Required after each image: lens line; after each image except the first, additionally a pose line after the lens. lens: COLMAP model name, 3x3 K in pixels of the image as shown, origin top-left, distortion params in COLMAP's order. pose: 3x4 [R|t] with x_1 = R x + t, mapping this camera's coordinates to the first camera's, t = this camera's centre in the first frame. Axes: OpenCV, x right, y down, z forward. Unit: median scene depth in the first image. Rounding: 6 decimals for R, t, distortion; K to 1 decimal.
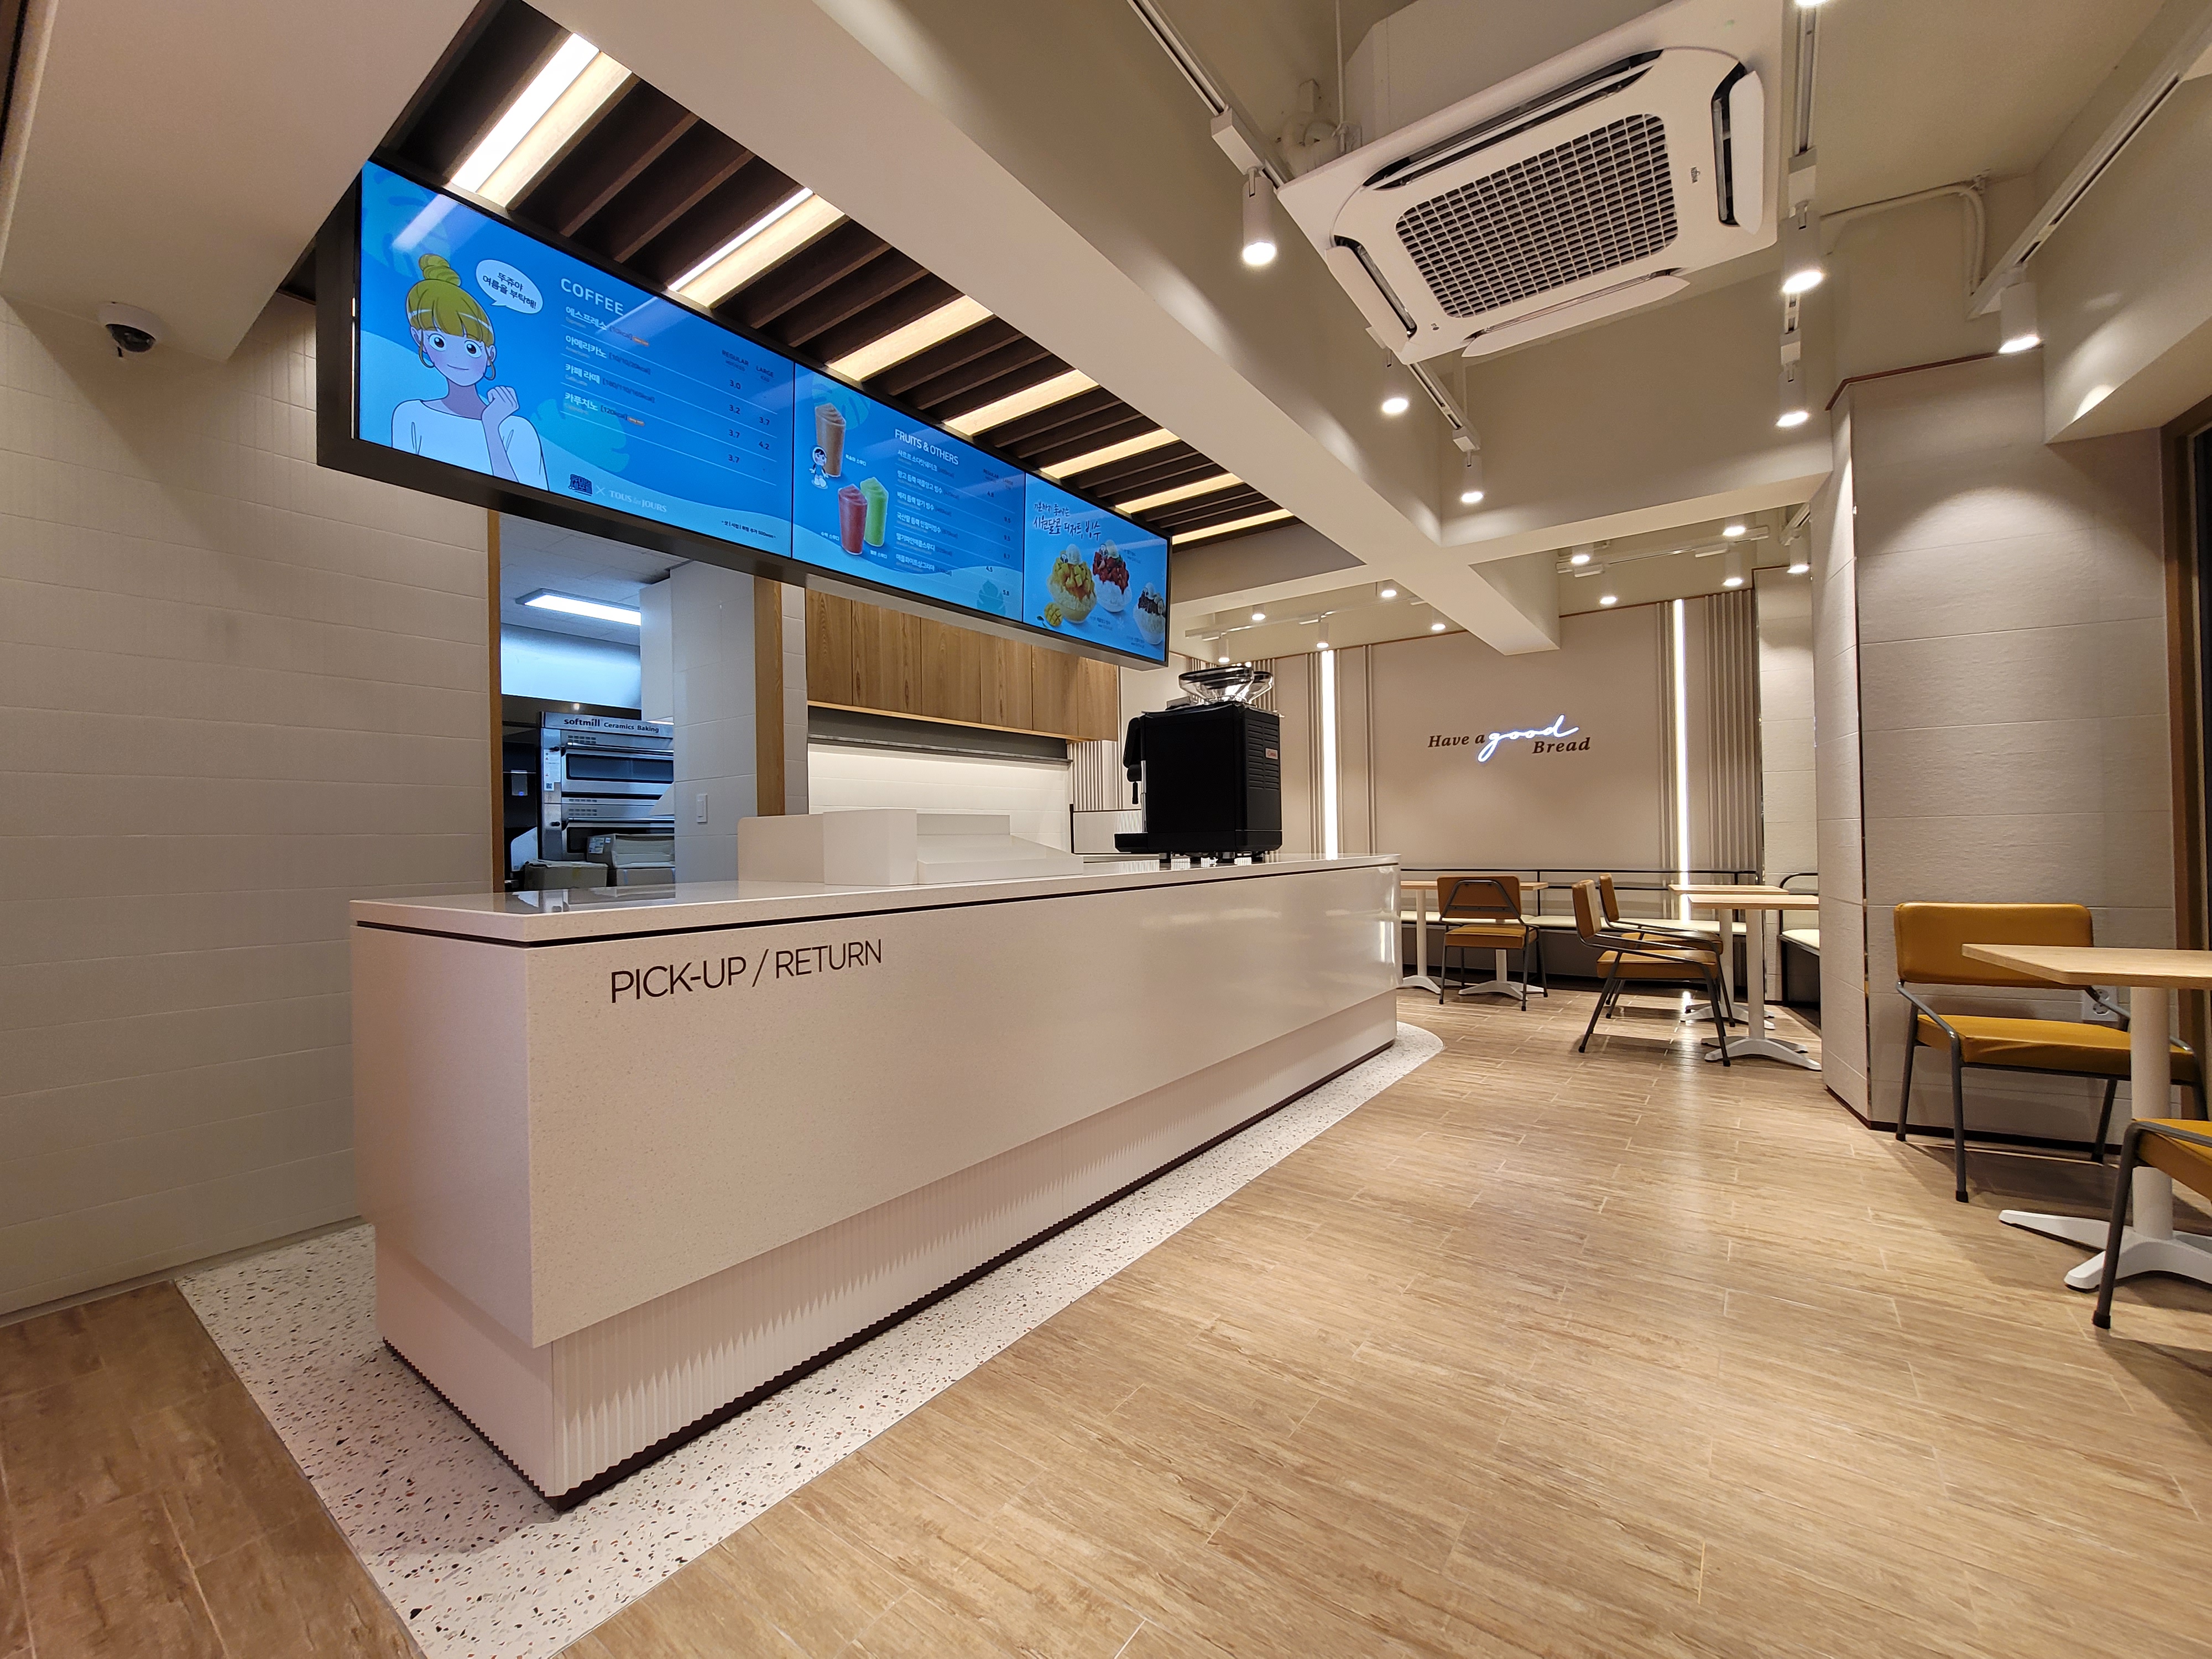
lens RADIAL K [[899.4, 0, 1101.7], [0, 899.4, 838.3], [0, 0, 1]] dist [-0.008890, 0.002001]
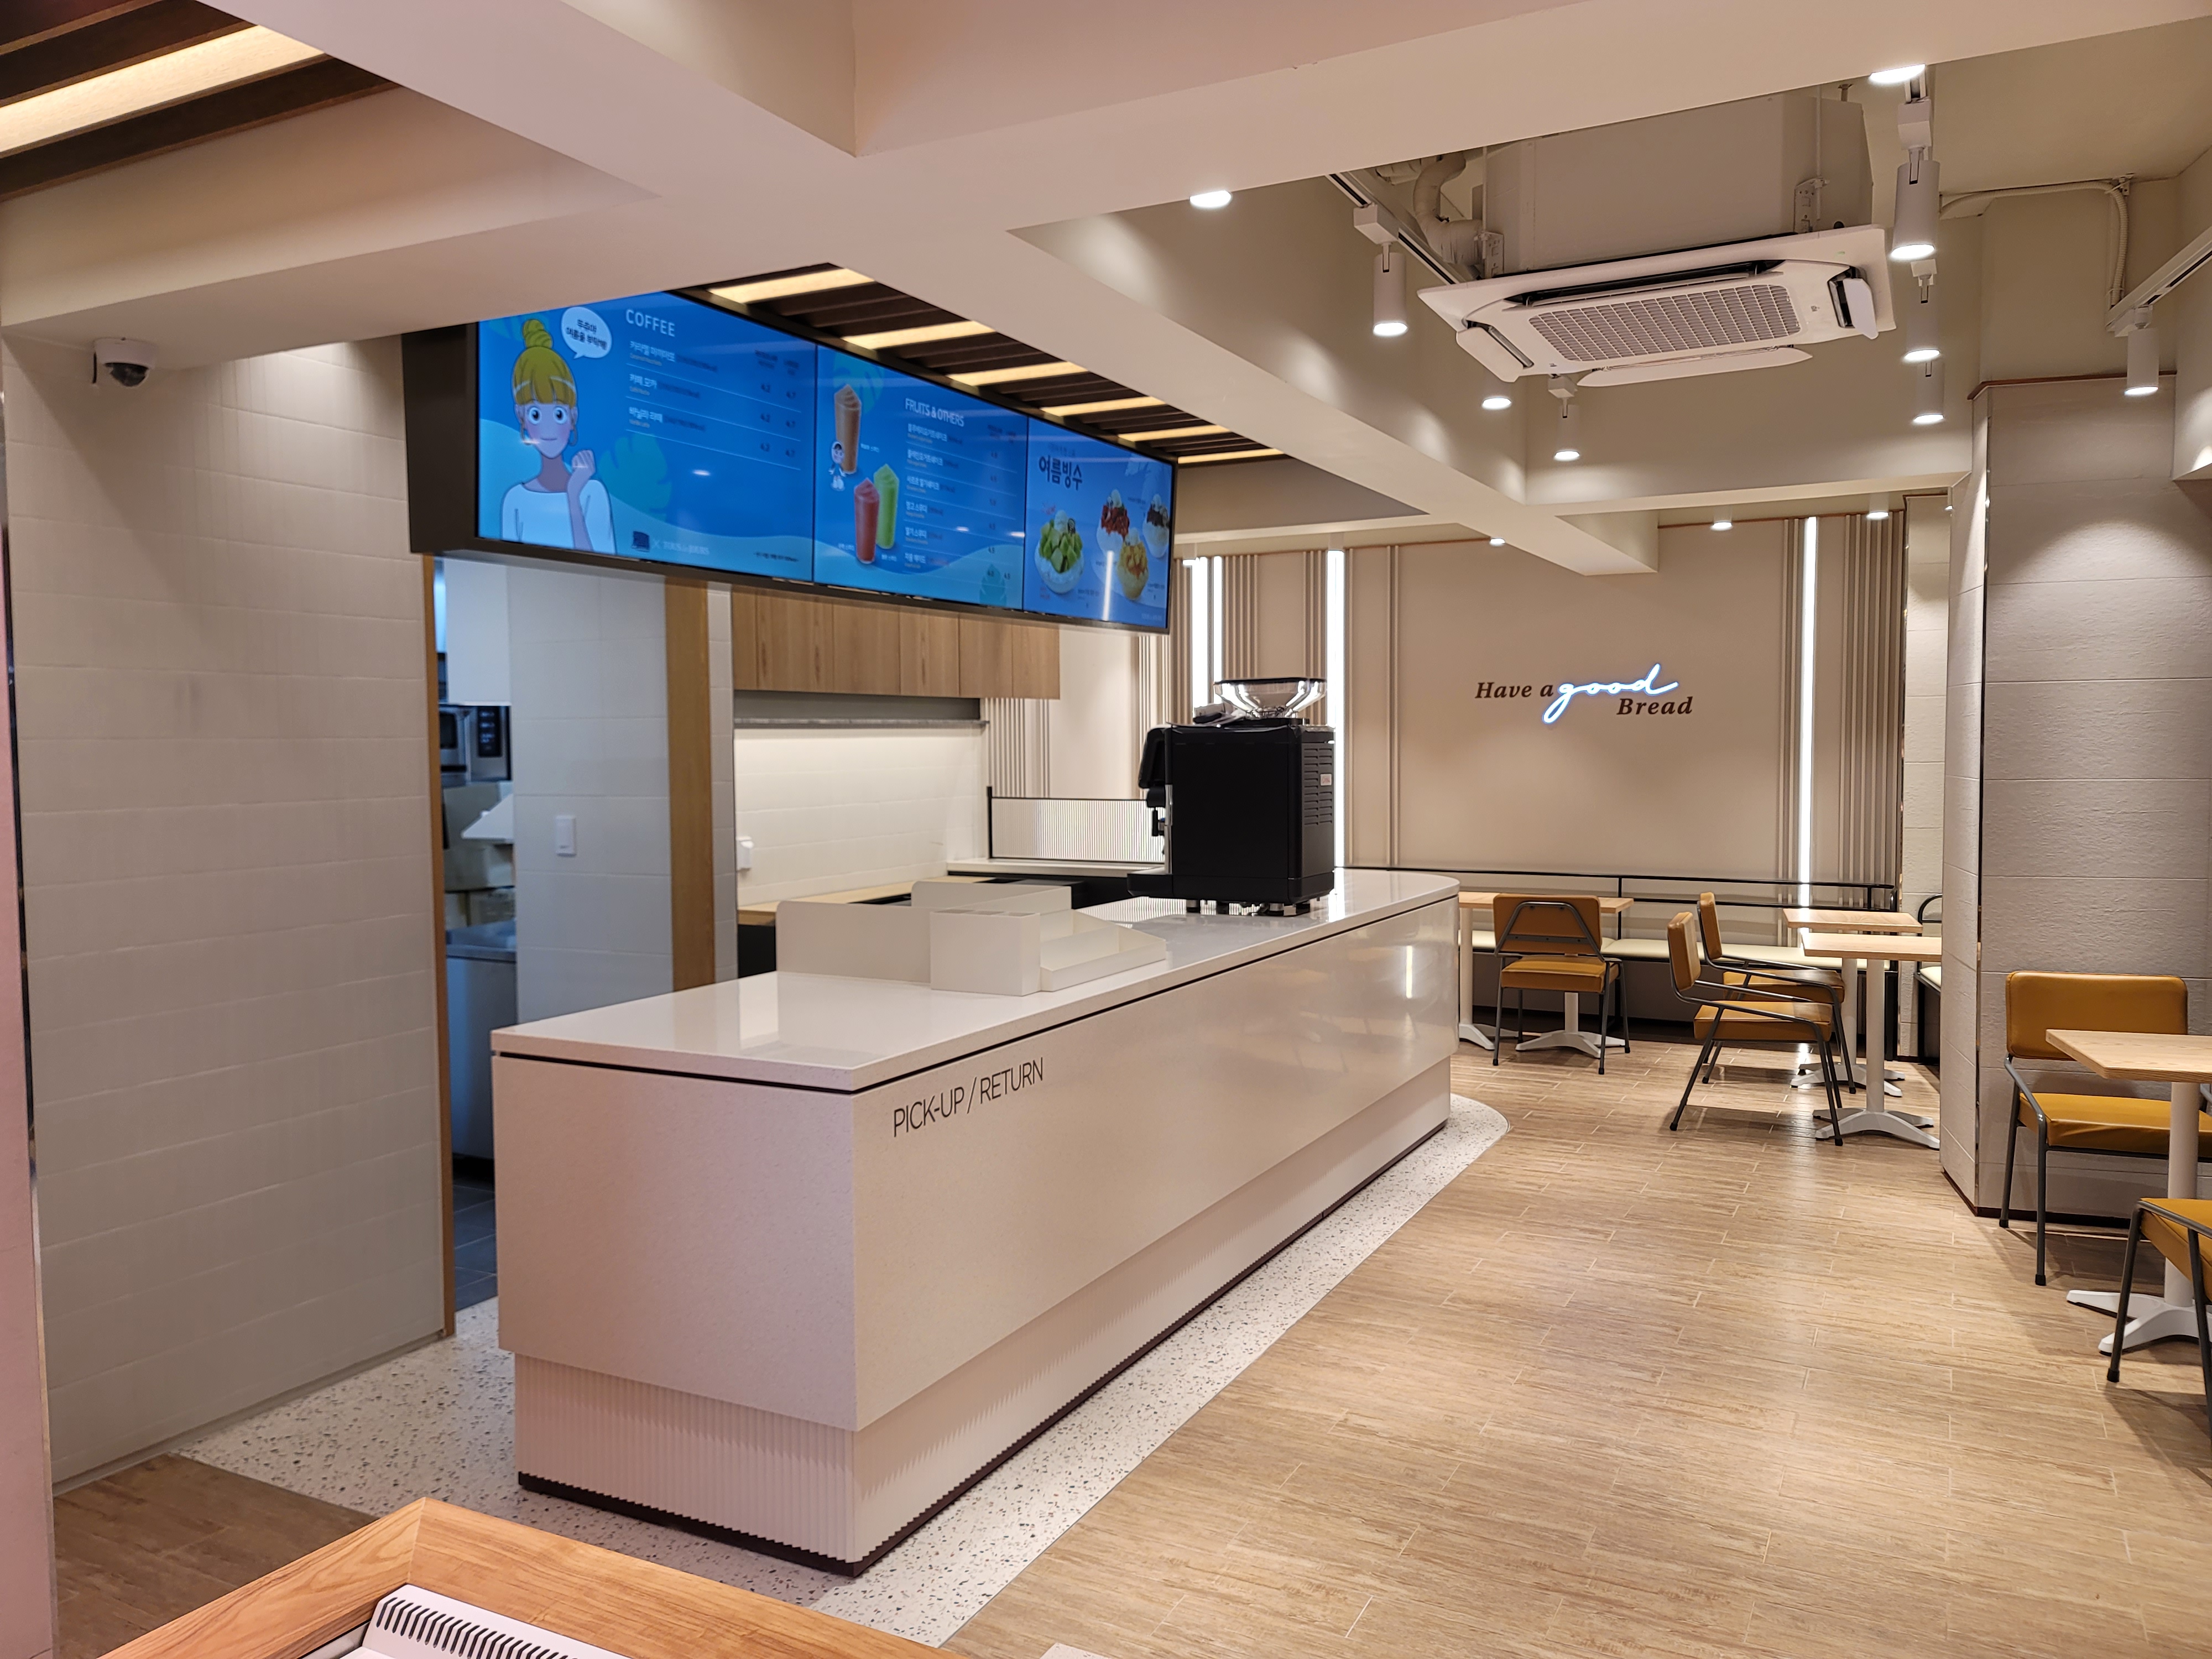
lens RADIAL K [[1617.7, 0, 1093.7], [0, 1617.7, 820.0], [0, 0, 1]] dist [0.062994, -0.049356]
pose [[0.988410, 0.002581, 0.151786, -0.387571], [-0.010597, 0.998589, 0.052027, -0.210463], [-0.151438, -0.053033, 0.987043, -0.675211]]
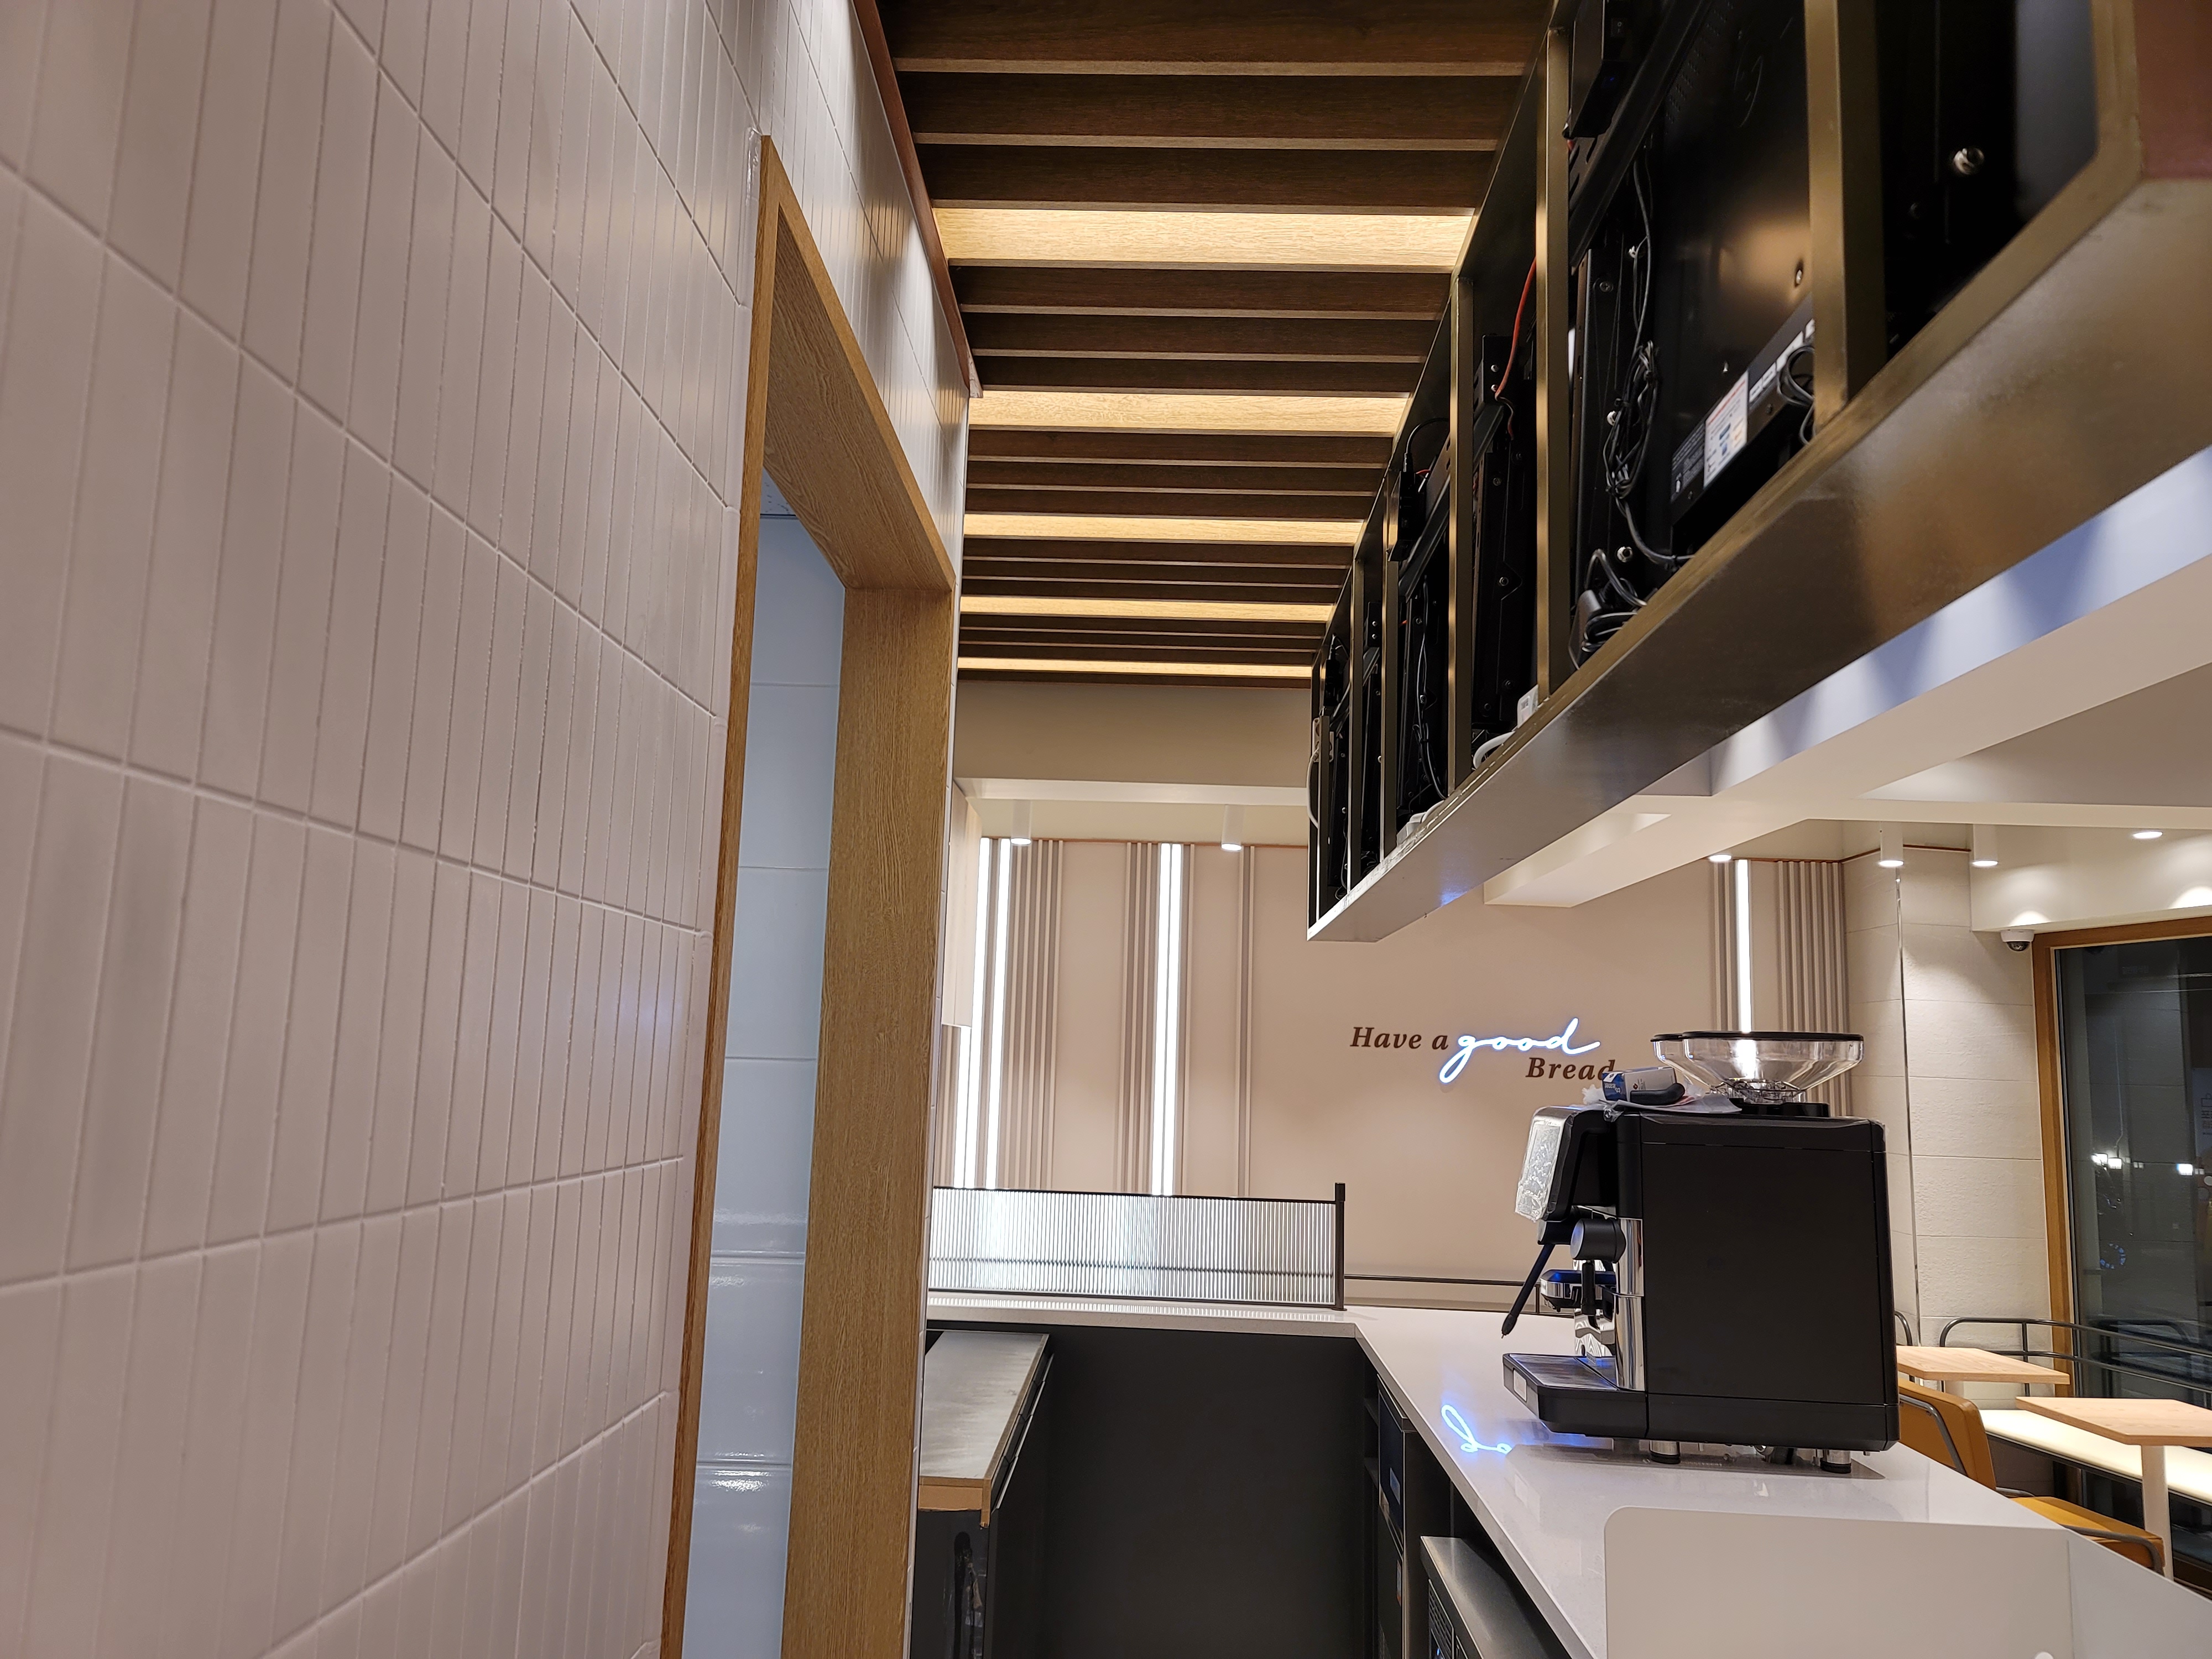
lens RADIAL K [[1617.7, 0, 1096.5], [0, 1617.7, 839.0], [0, 0, 1]] dist [0.062994, -0.049356]
pose [[0.824805, 0.122341, 0.552023, -1.018513], [-0.049610, 0.988204, -0.144884, -0.229553], [-0.563237, 0.092115, 0.821145, 0.775503]]
